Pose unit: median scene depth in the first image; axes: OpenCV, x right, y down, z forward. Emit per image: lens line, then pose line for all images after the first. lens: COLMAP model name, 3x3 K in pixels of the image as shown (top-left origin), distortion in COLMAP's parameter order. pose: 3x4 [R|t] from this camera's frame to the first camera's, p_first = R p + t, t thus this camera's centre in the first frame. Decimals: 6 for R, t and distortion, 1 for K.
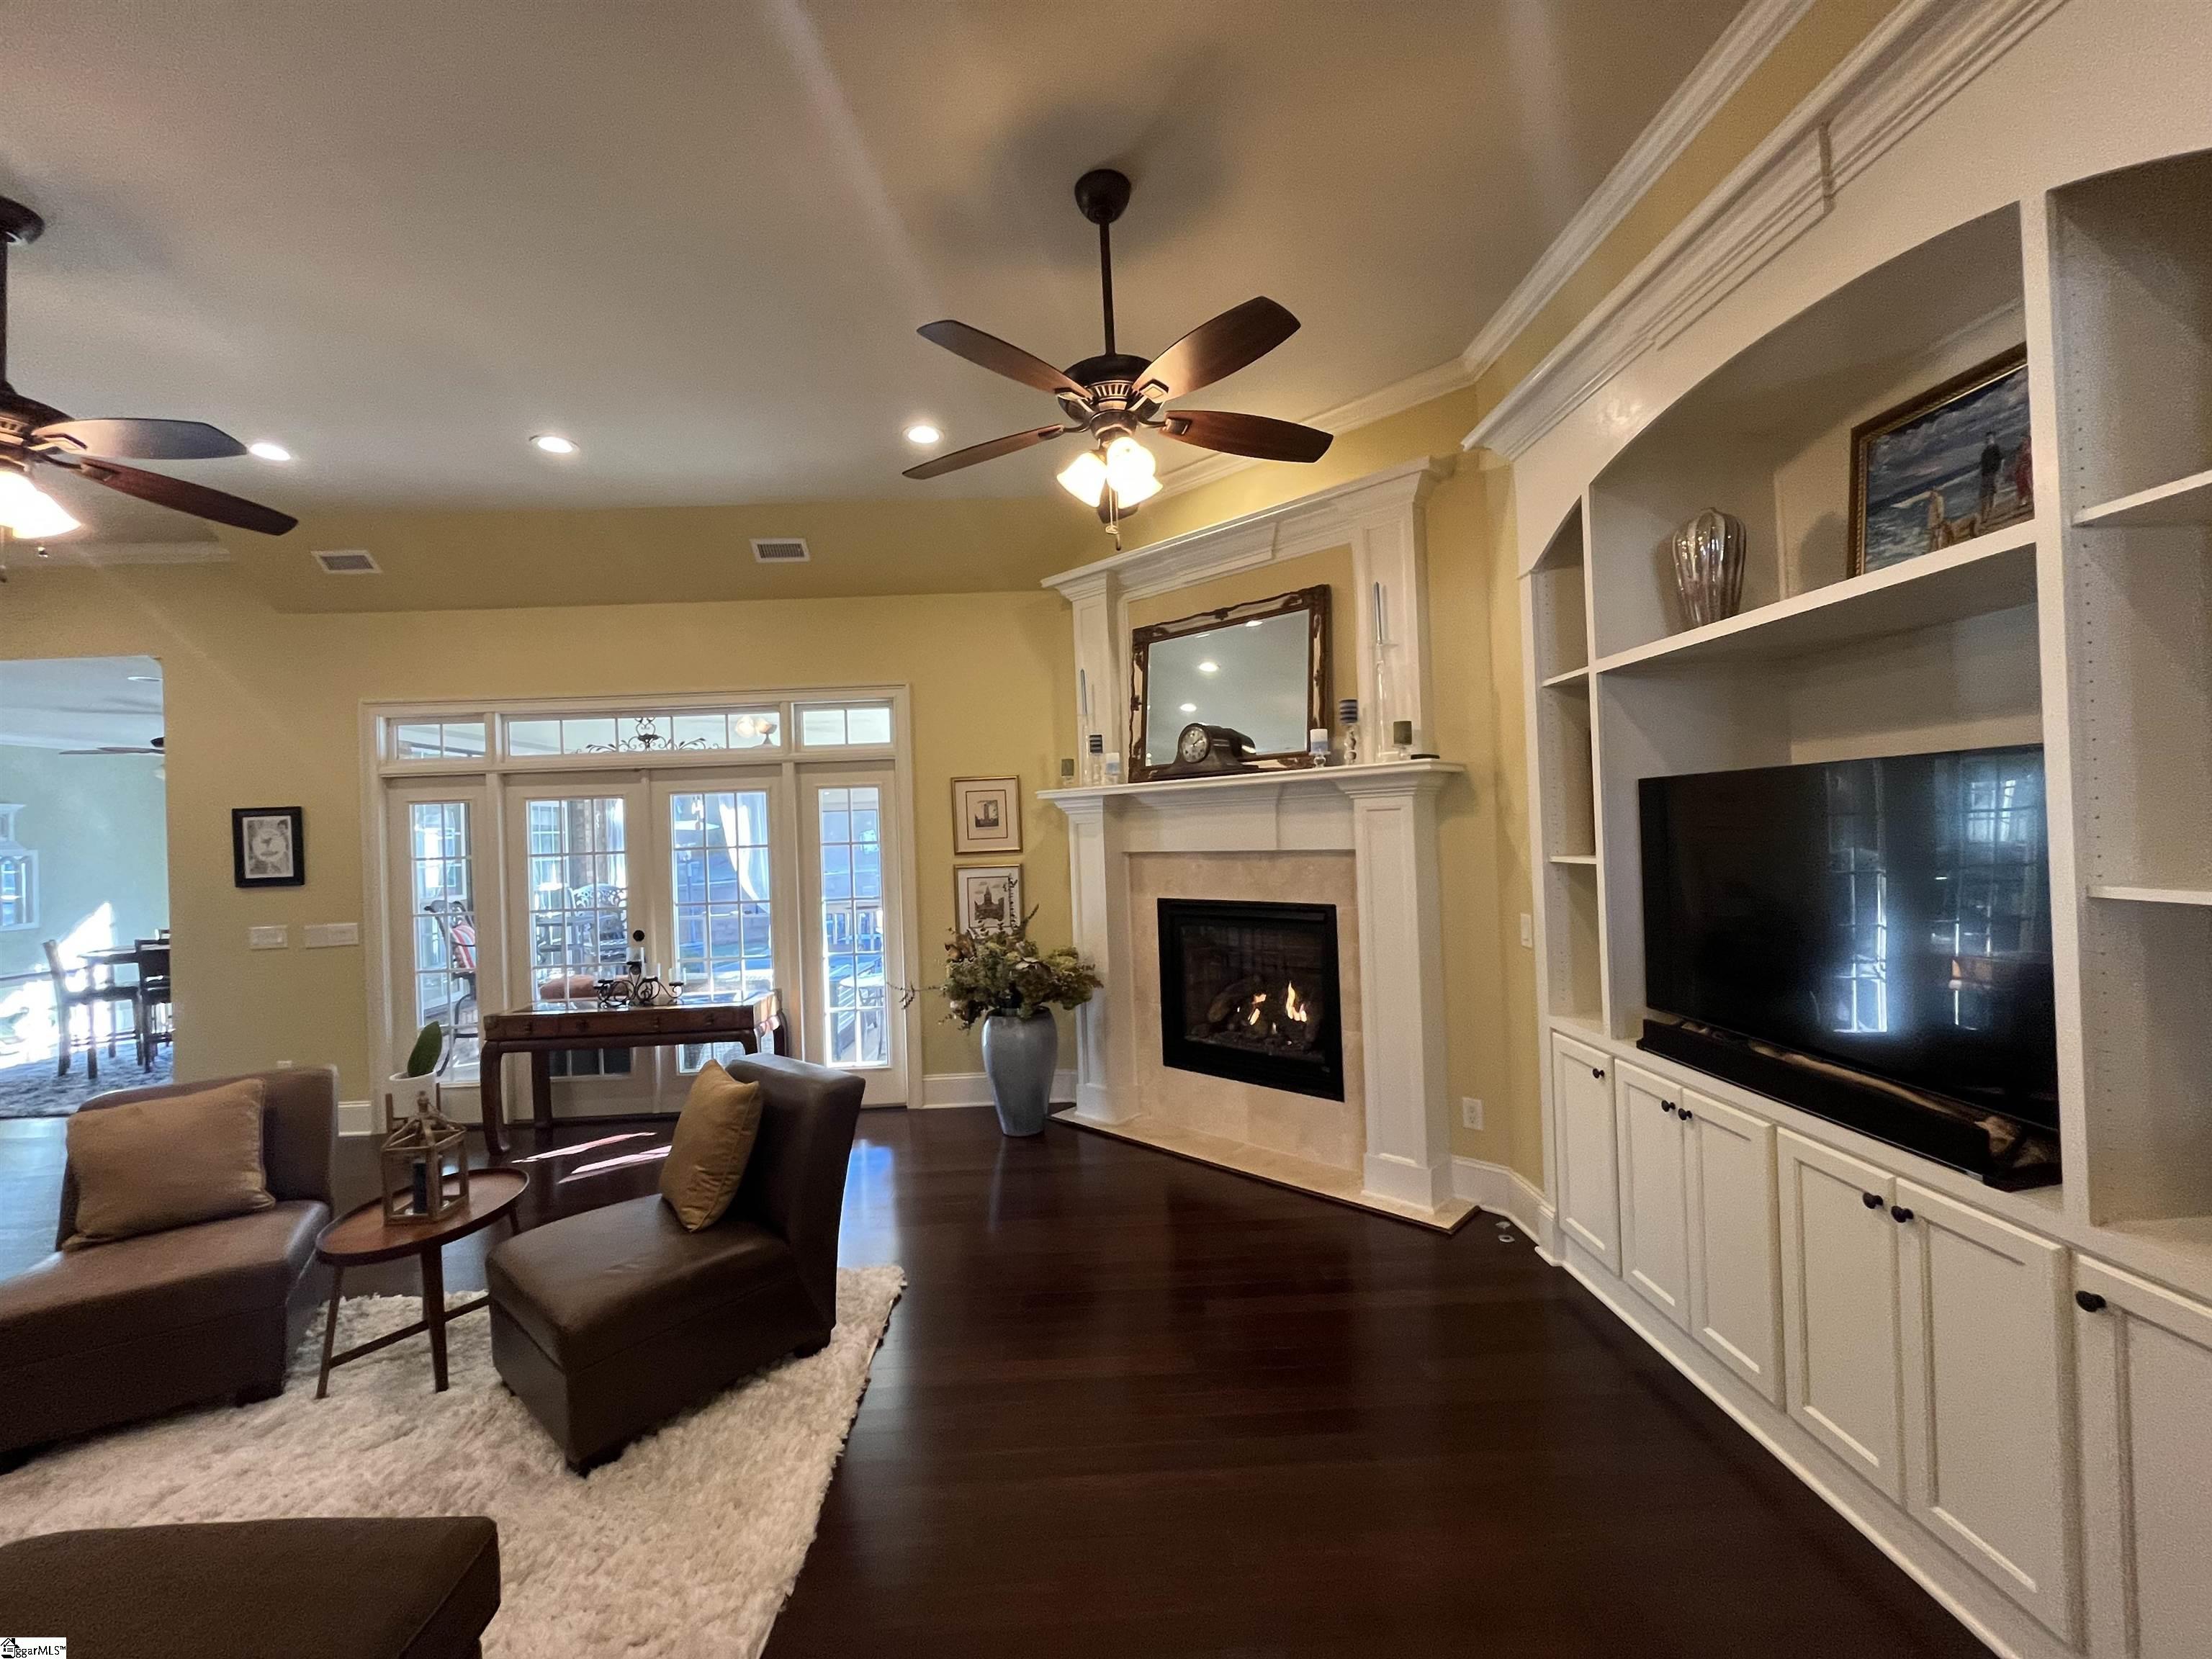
lens RADIAL K [[889.6, 0, 1101.7], [0, 889.6, 823.1], [0, 0, 1]] dist [-0.002975, -0.000405]
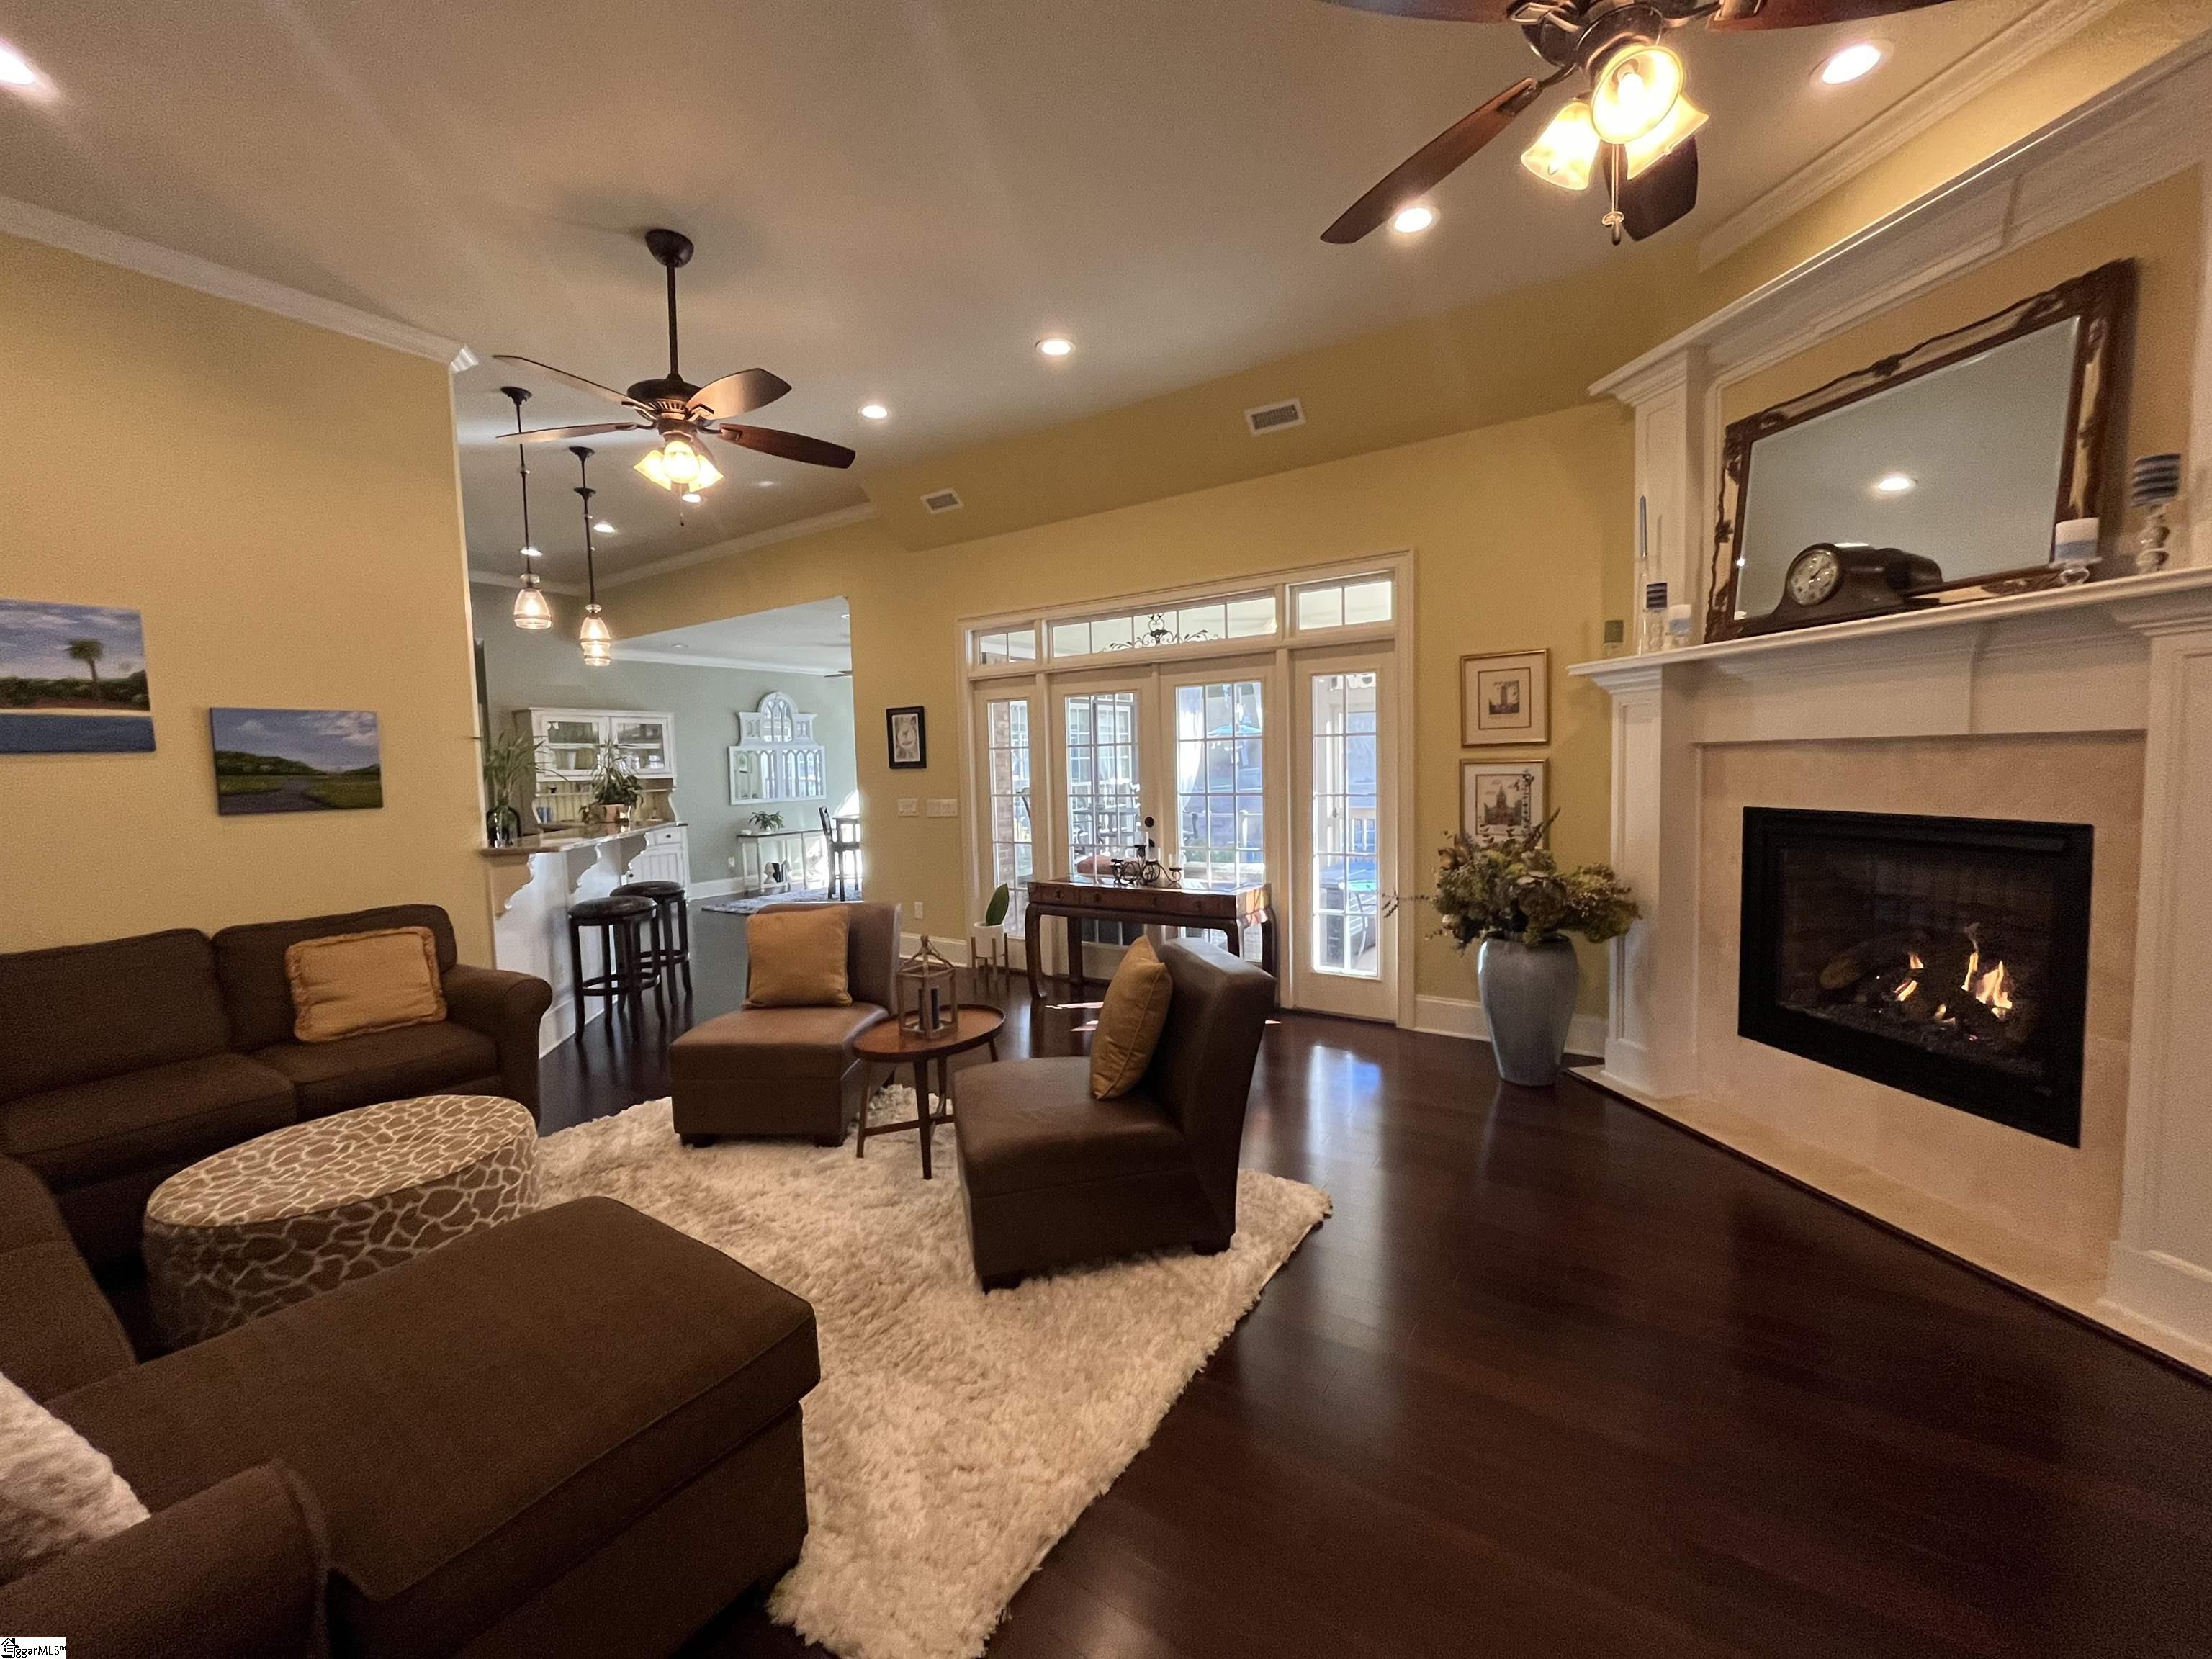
lens RADIAL K [[889.6, 0, 1101.7], [0, 889.6, 823.1], [0, 0, 1]] dist [-0.002975, -0.000405]
pose [[0.810616, 0.055433, -0.582949, 0.064699], [0.000502, 0.995443, 0.095356, 0.030543], [0.585578, -0.077590, 0.806894, 0.123151]]
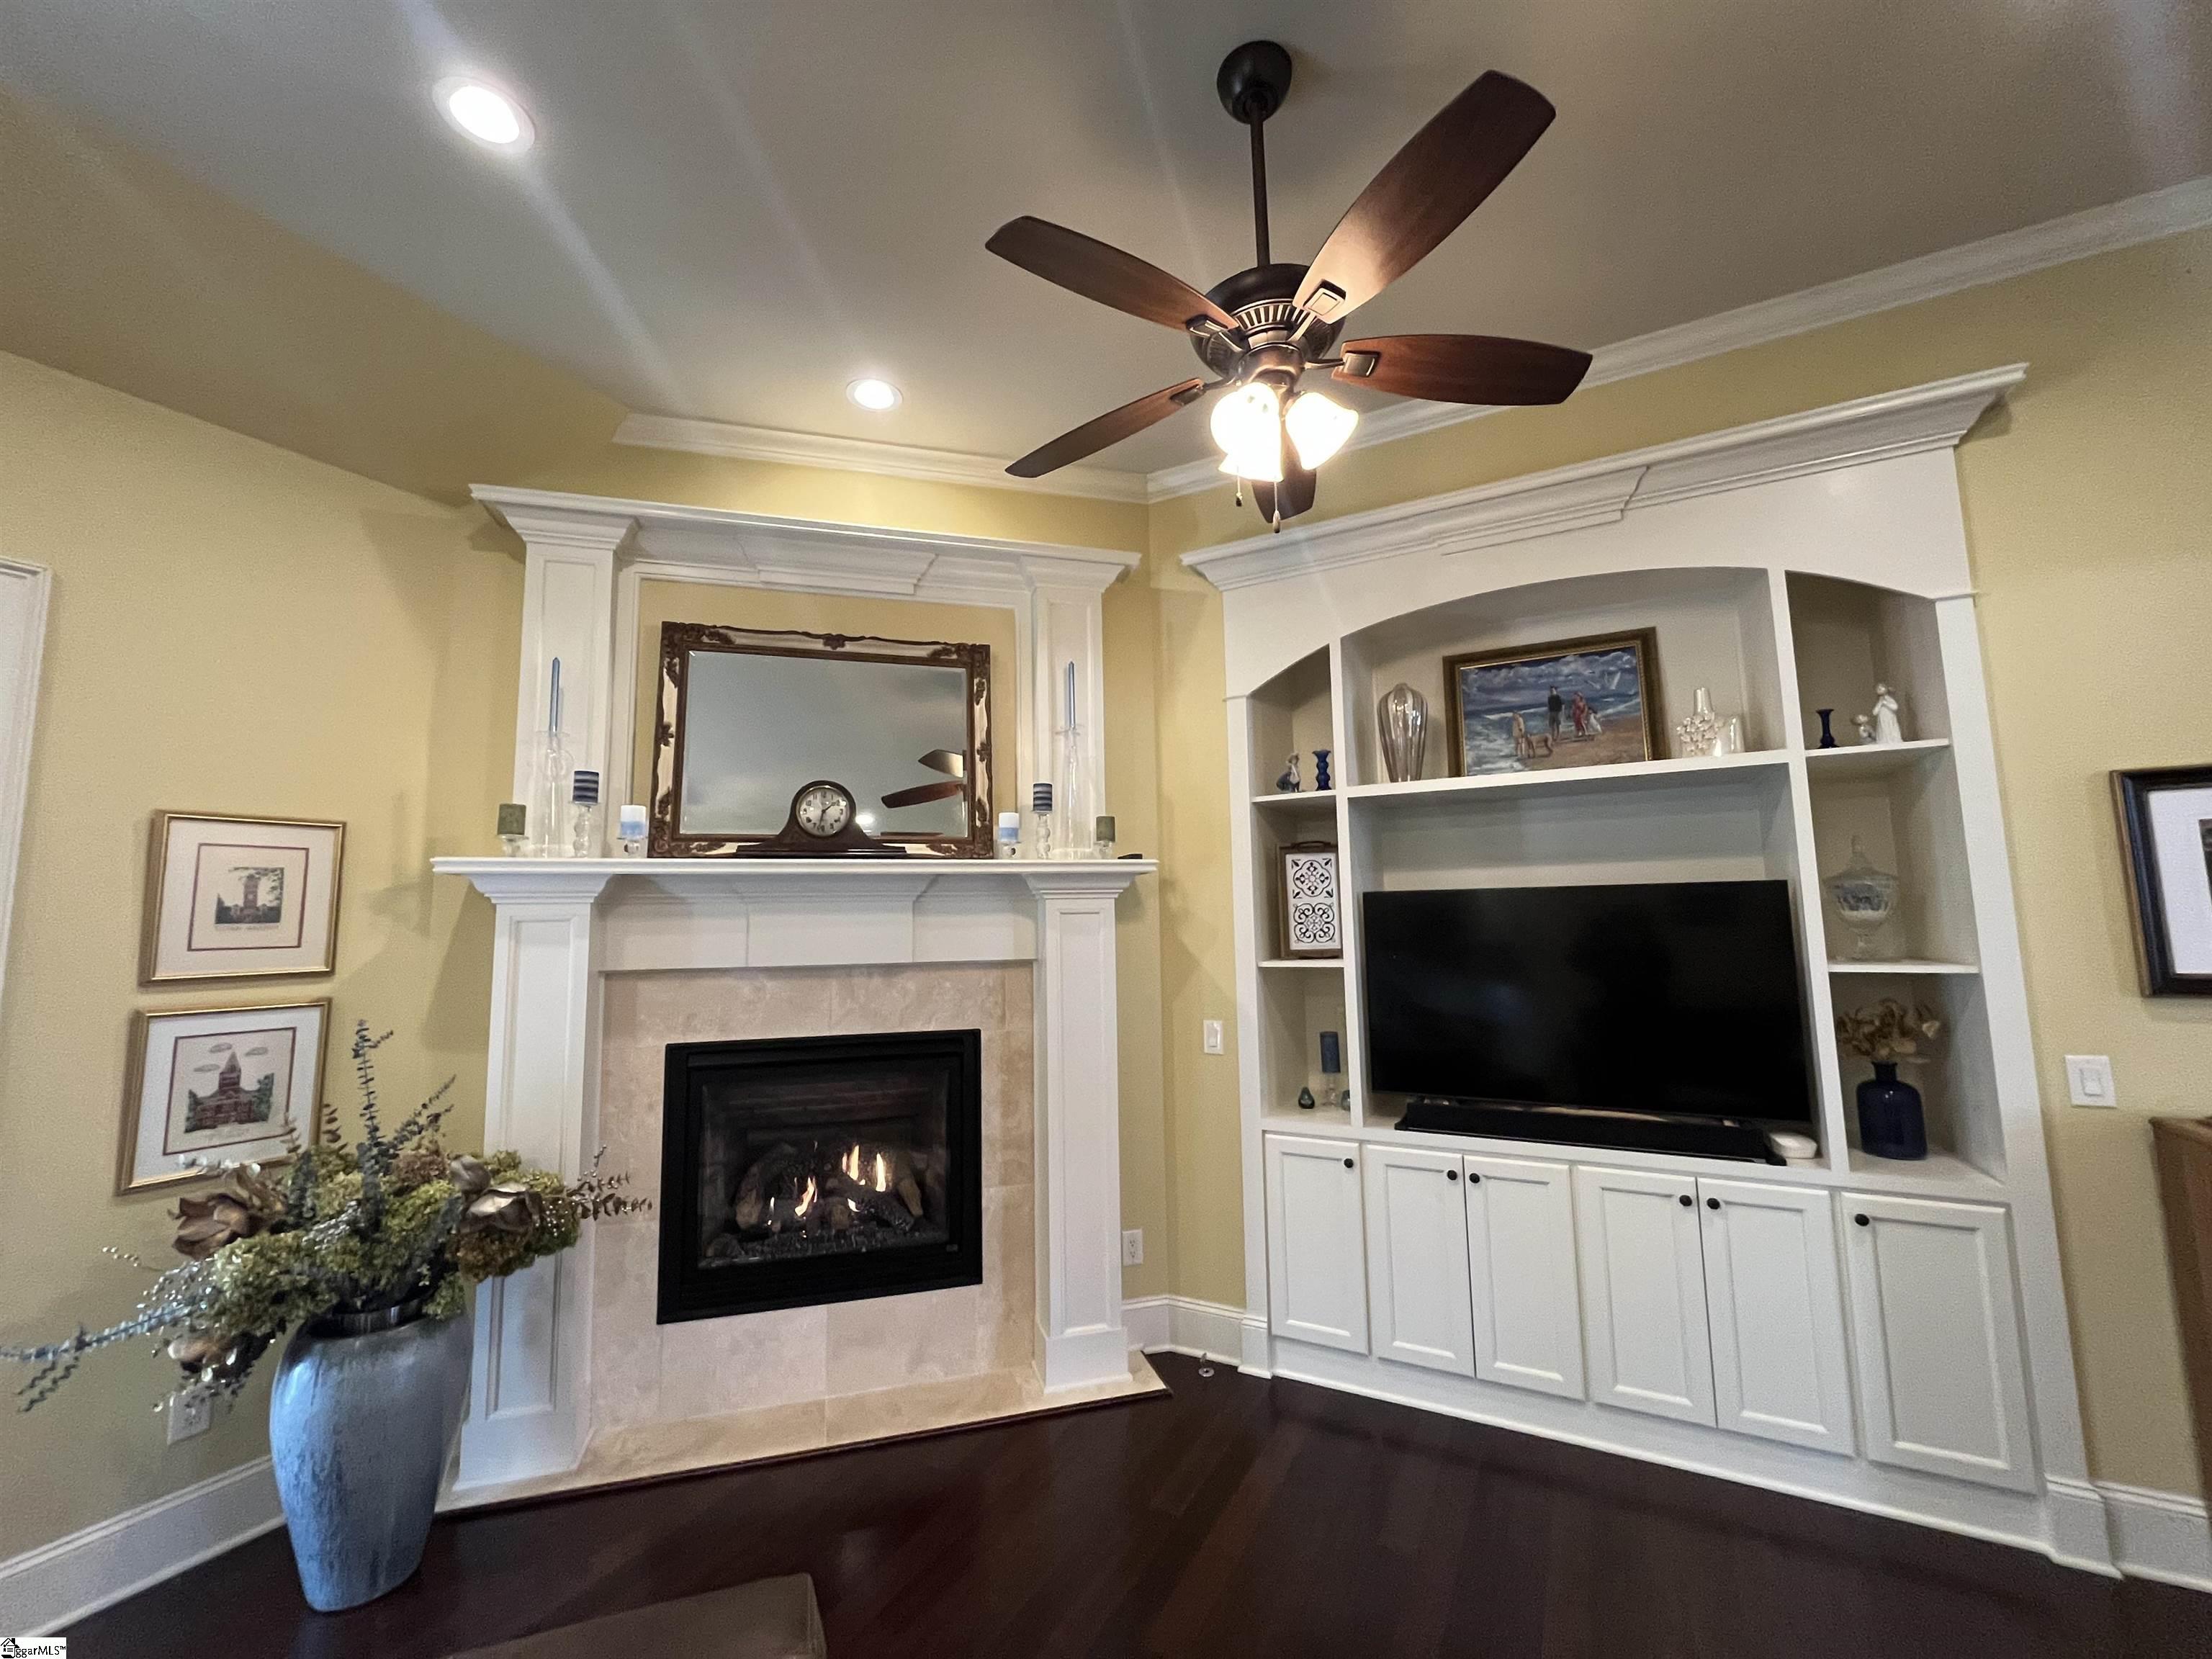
lens RADIAL K [[891.7, 0, 1101.1], [0, 891.7, 823.1], [0, 0, 1]] dist [-0.002928, 0.000224]
pose [[0.506591, 0.122991, 0.853369, -0.358708], [-0.008045, 0.990404, -0.137965, 0.014963], [-0.862149, 0.063026, 0.502719, 0.433574]]
